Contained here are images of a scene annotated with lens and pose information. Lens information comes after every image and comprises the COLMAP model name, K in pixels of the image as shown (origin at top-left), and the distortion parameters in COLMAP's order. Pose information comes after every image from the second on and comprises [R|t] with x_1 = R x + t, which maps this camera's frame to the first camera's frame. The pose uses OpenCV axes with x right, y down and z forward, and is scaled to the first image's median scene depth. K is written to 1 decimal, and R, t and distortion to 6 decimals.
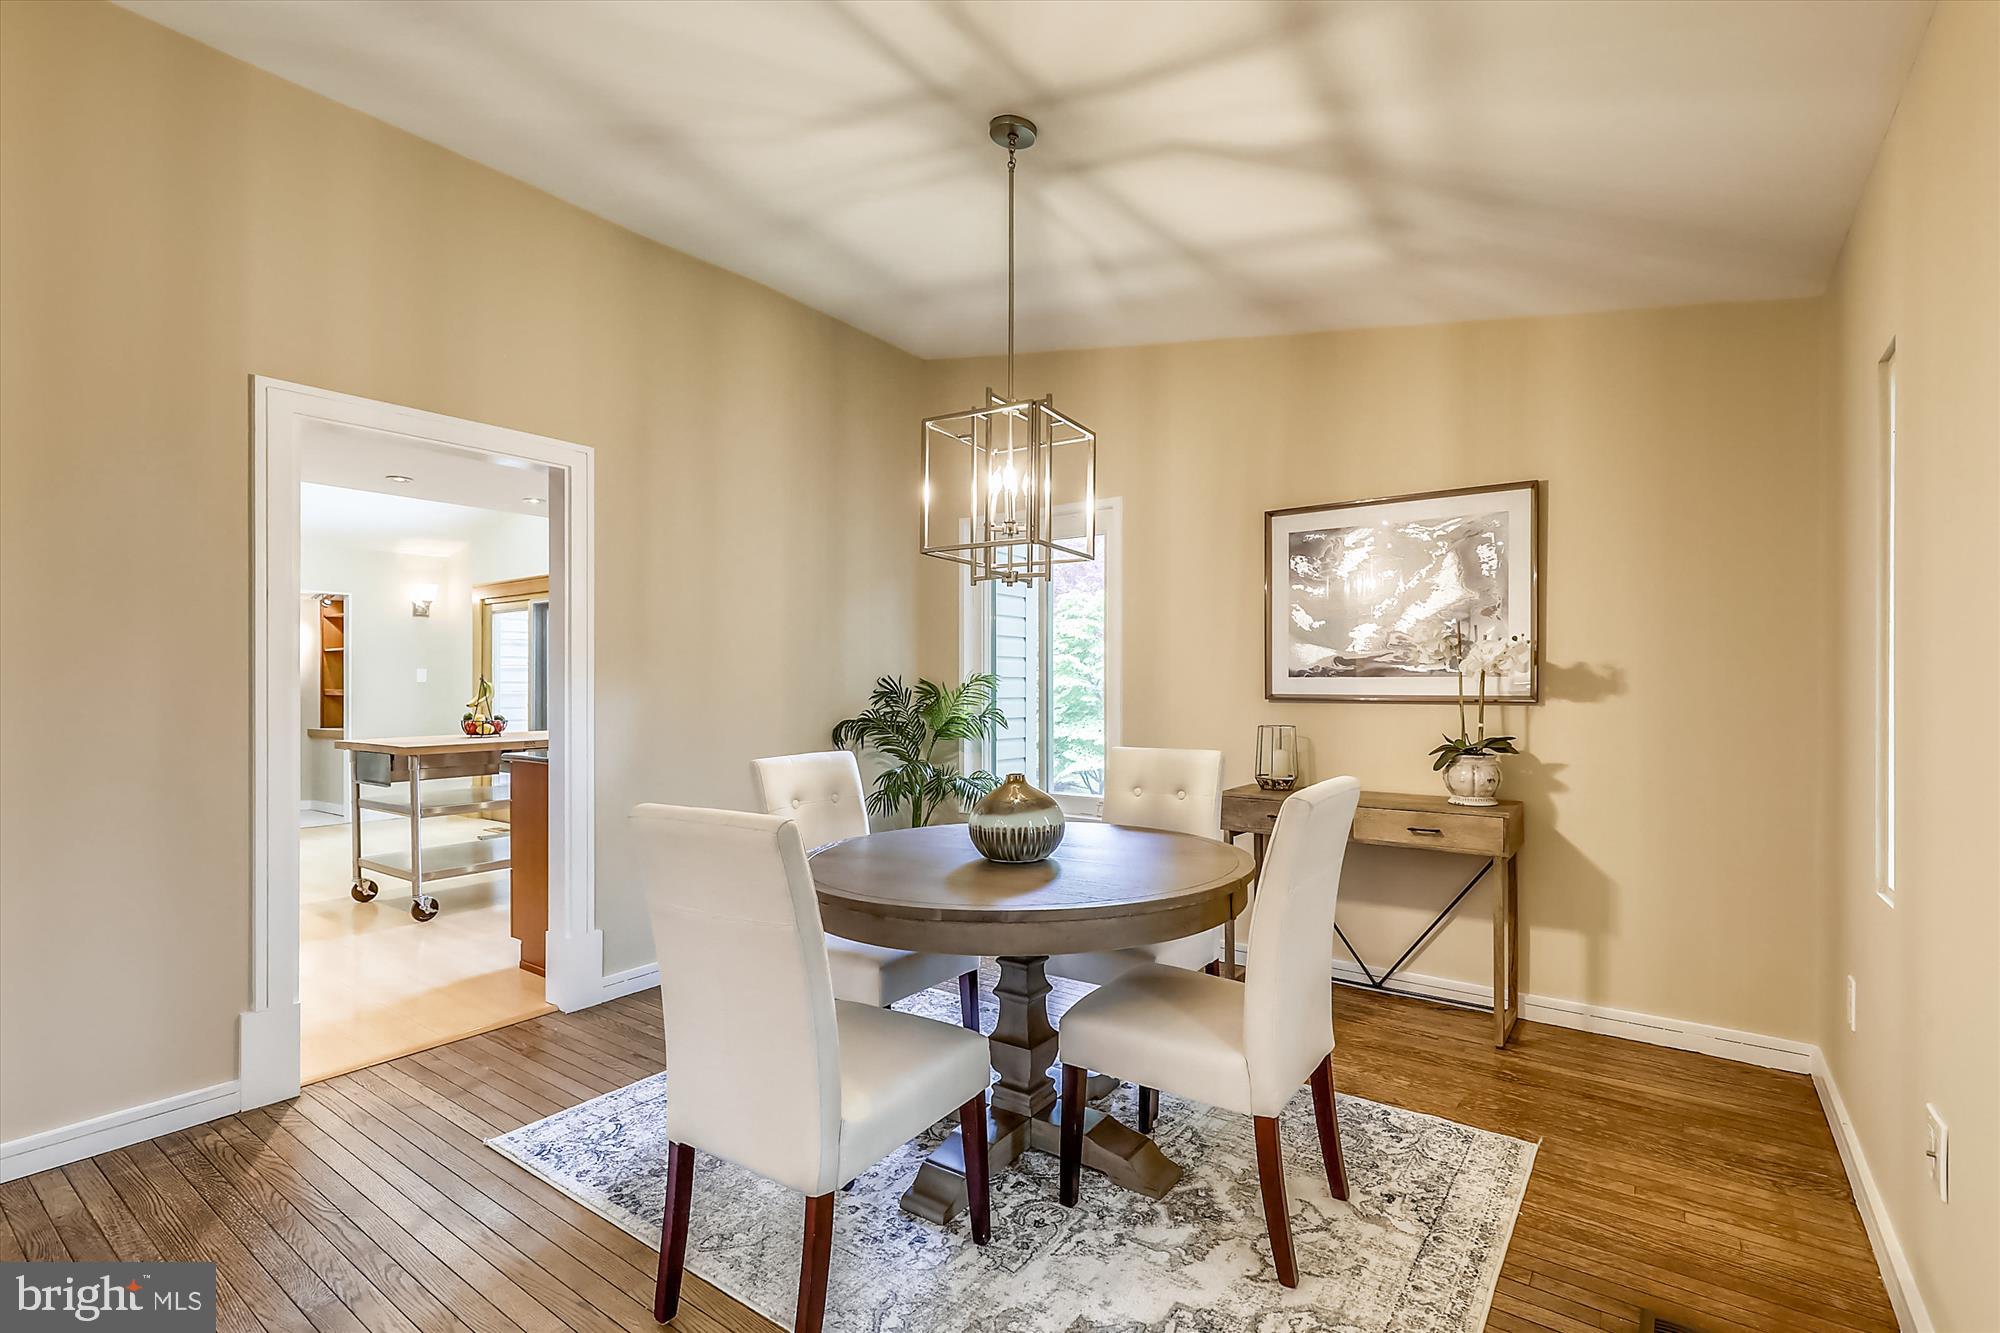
lens RADIAL K [[895.4, 0, 1006.6], [0, 895.4, 687.6], [0, 0, 1]] dist [0.004070, -0.000200]
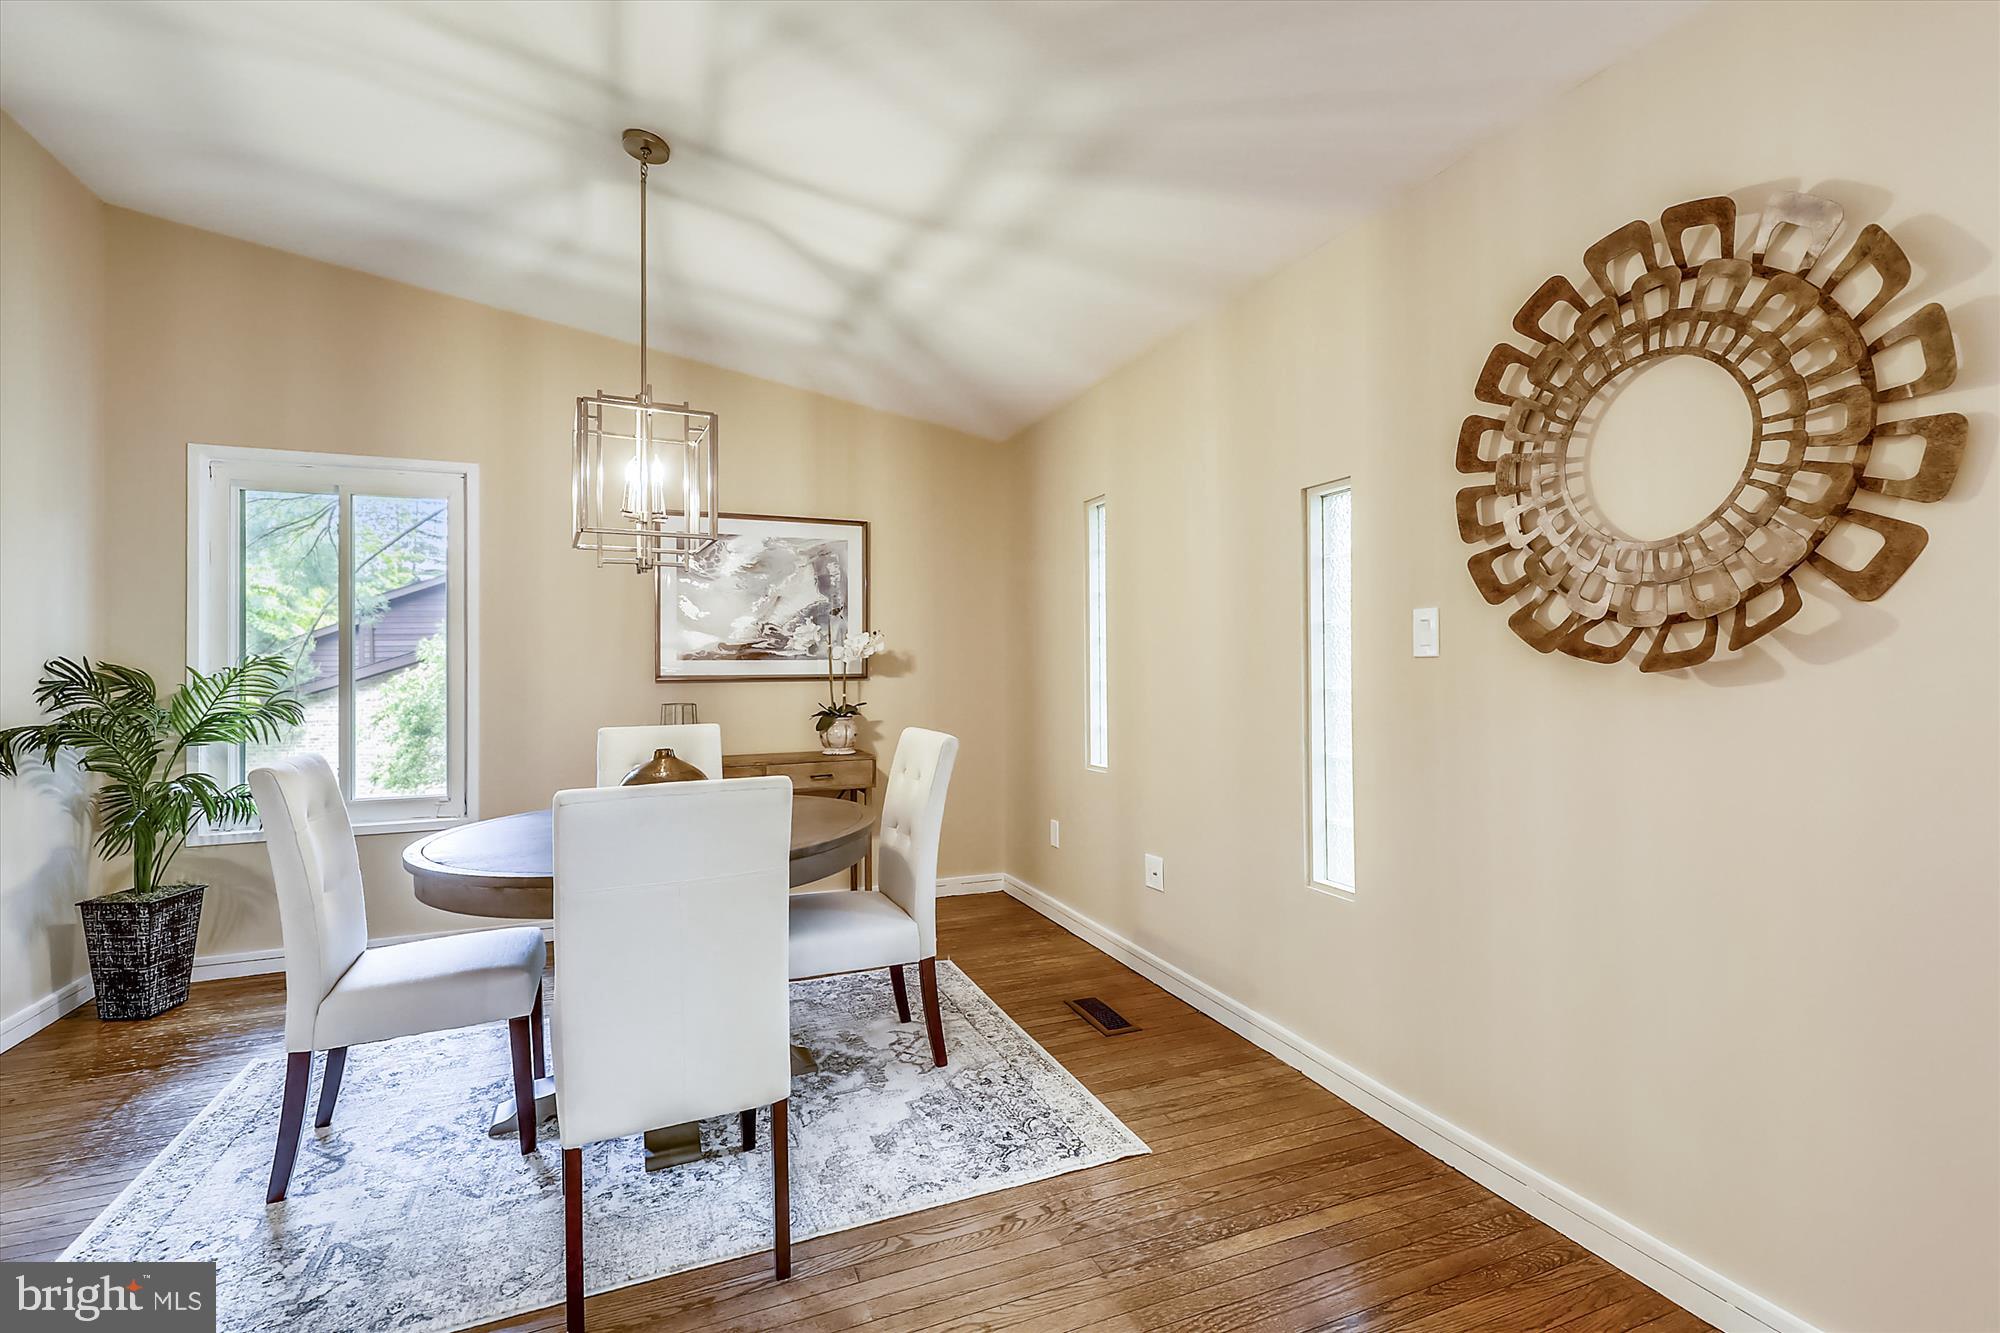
lens RADIAL K [[920.2, 0, 1010.4], [0, 920.2, 656.0], [0, 0, 1]] dist [0.011311, -0.000930]
pose [[0.522374, 0.005337, 0.852700, -0.522993], [0.011009, 0.999855, -0.013003, 0.003051], [-0.852645, 0.016180, 0.522239, 0.050049]]
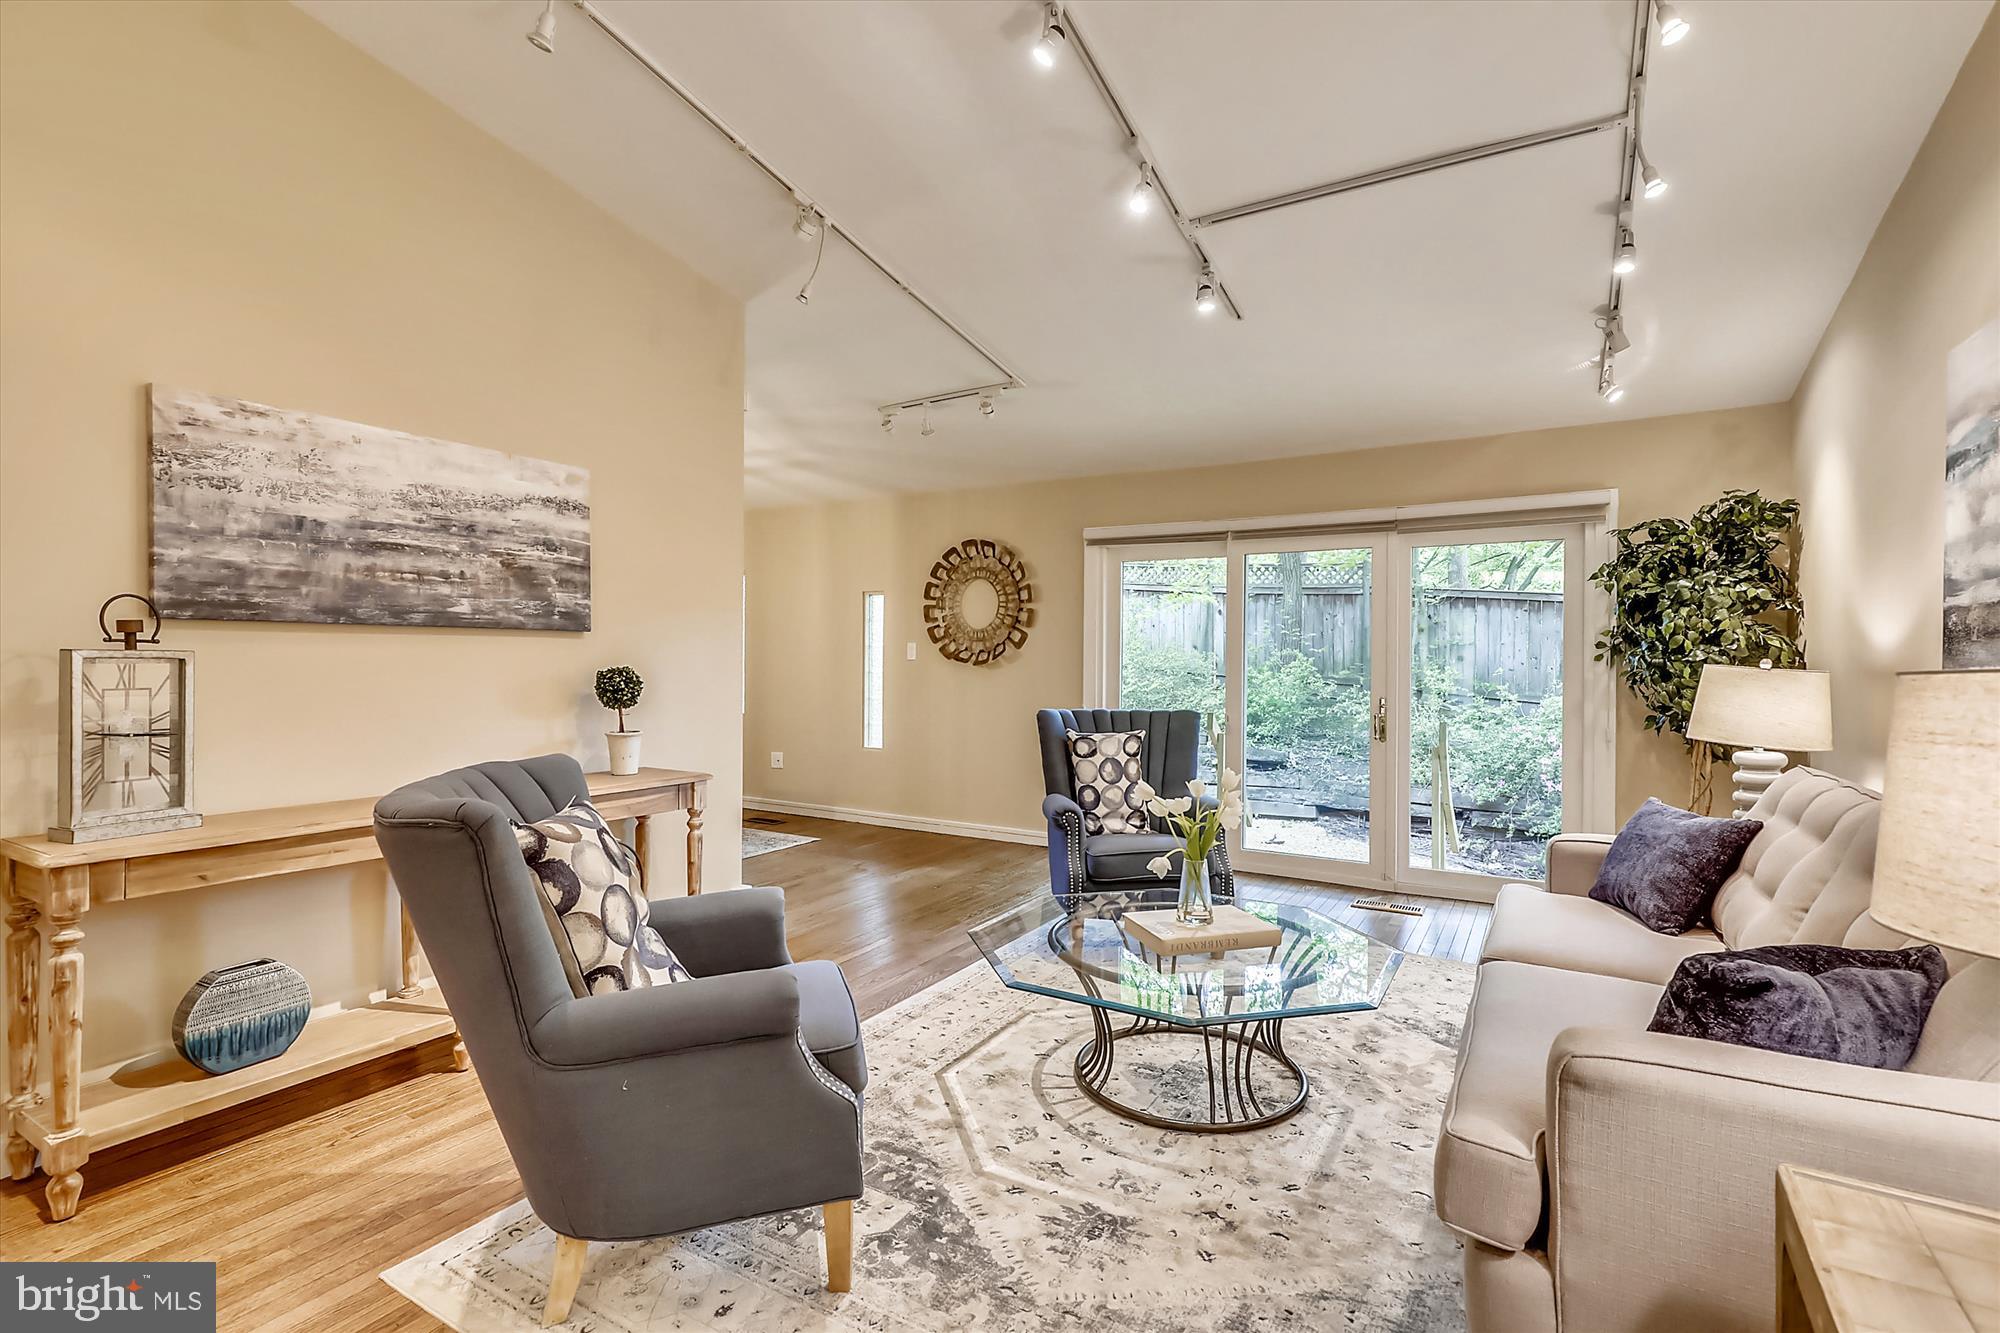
lens RADIAL K [[920.2, 0, 1011.9], [0, 920.2, 664.9], [0, 0, 1]] dist [0.011311, -0.000930]
pose [[-0.106320, -0.004496, 0.994322, -1.825747], [-0.004082, 0.999983, 0.004085, -0.000405], [-0.994324, -0.003624, -0.106336, 0.144791]]
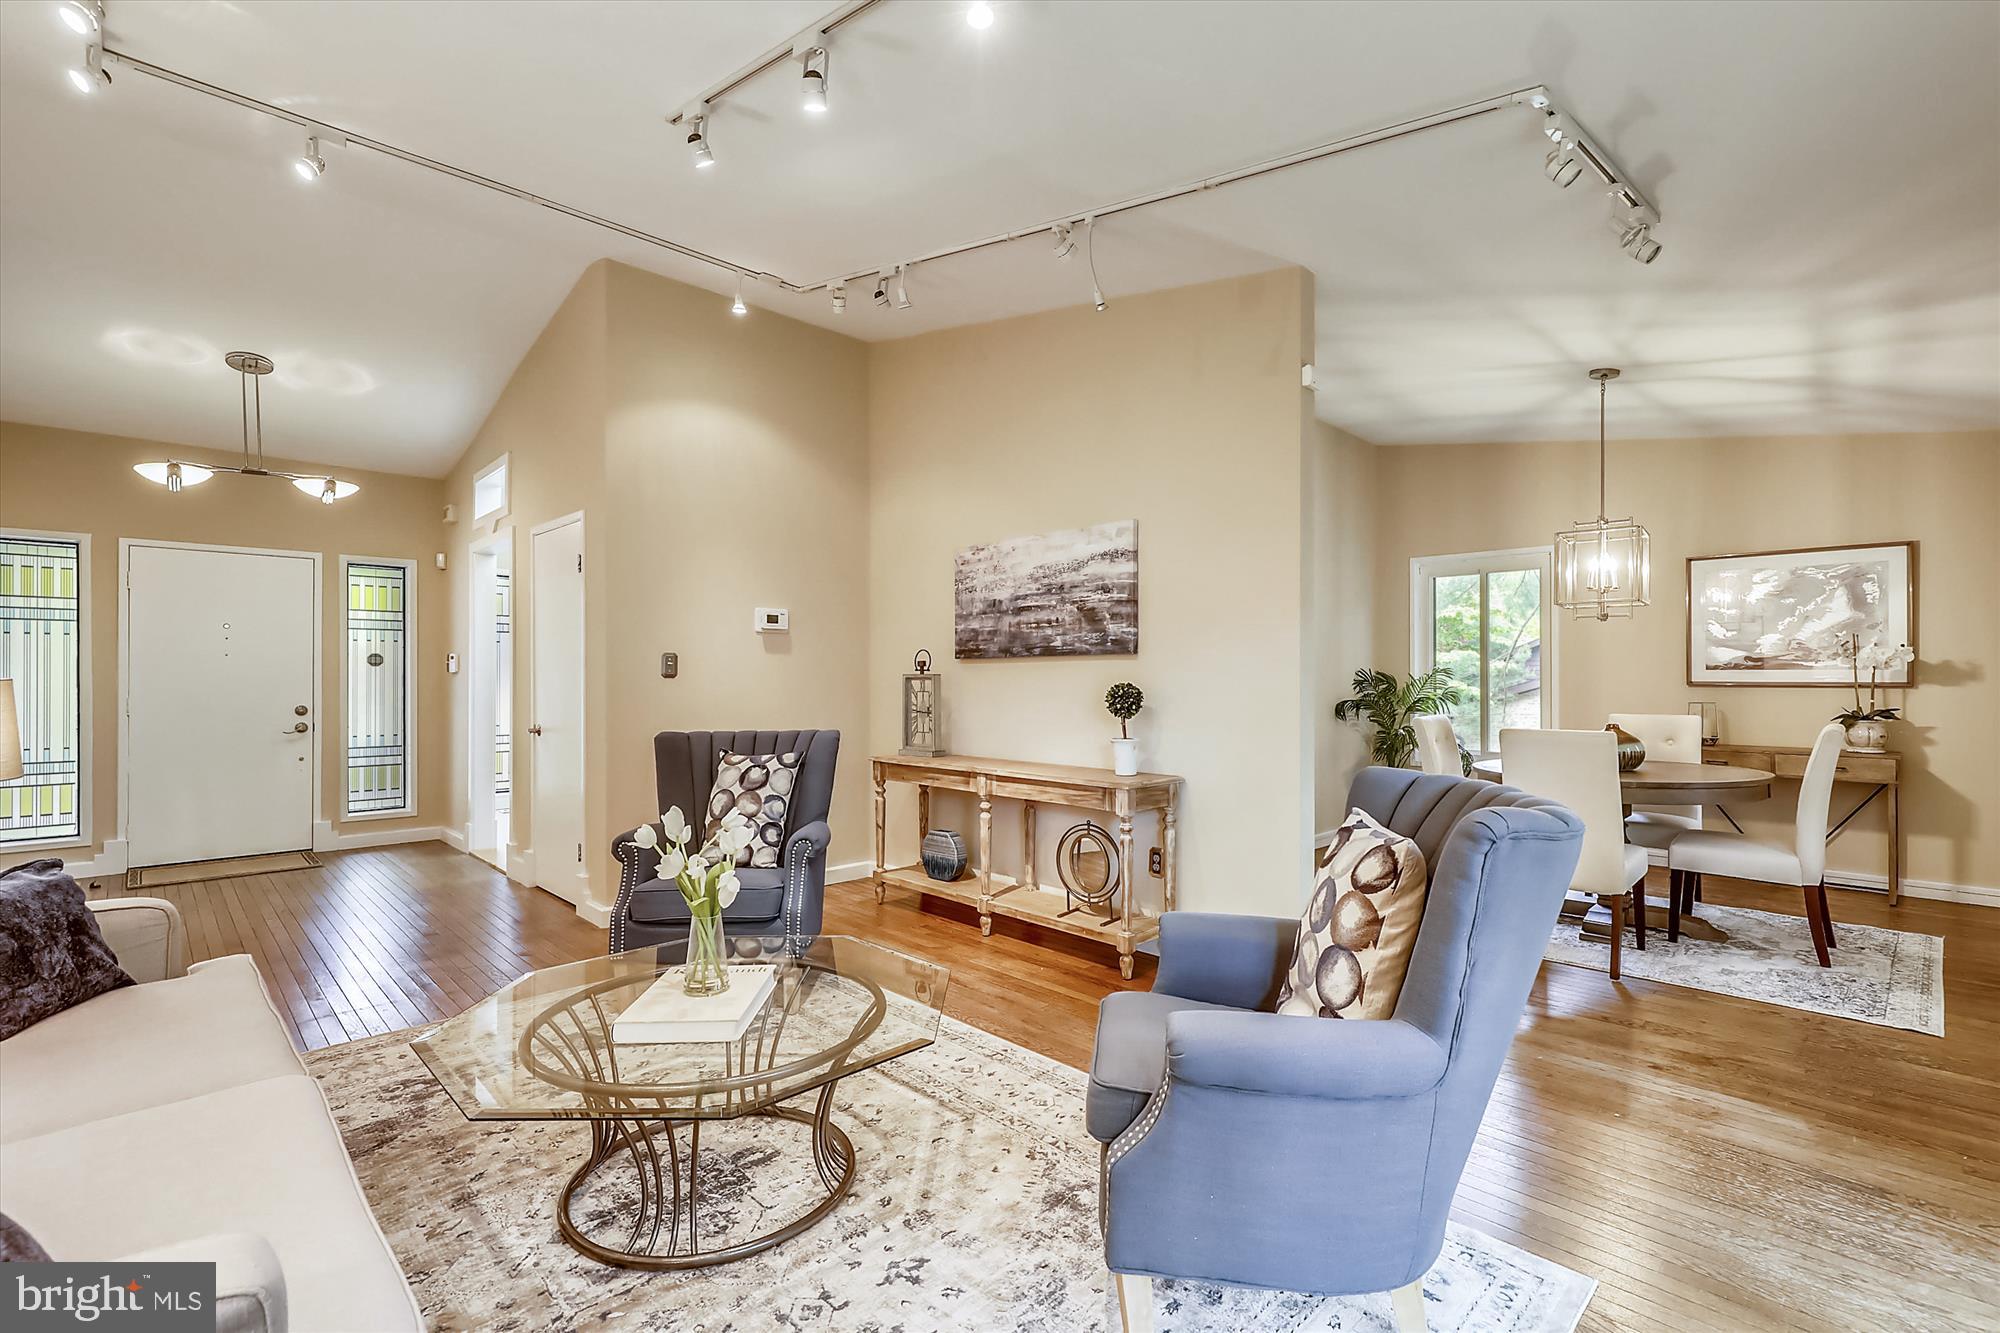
lens RADIAL K [[895.4, 0, 1017.0], [0, 895.4, 673.1], [0, 0, 1]] dist [0.004070, -0.000200]
pose [[0.986980, -0.002122, -0.160830, -0.659786], [0.001052, 0.999977, -0.006734, 0.002530], [0.160841, 0.006477, 0.986959, -0.745986]]
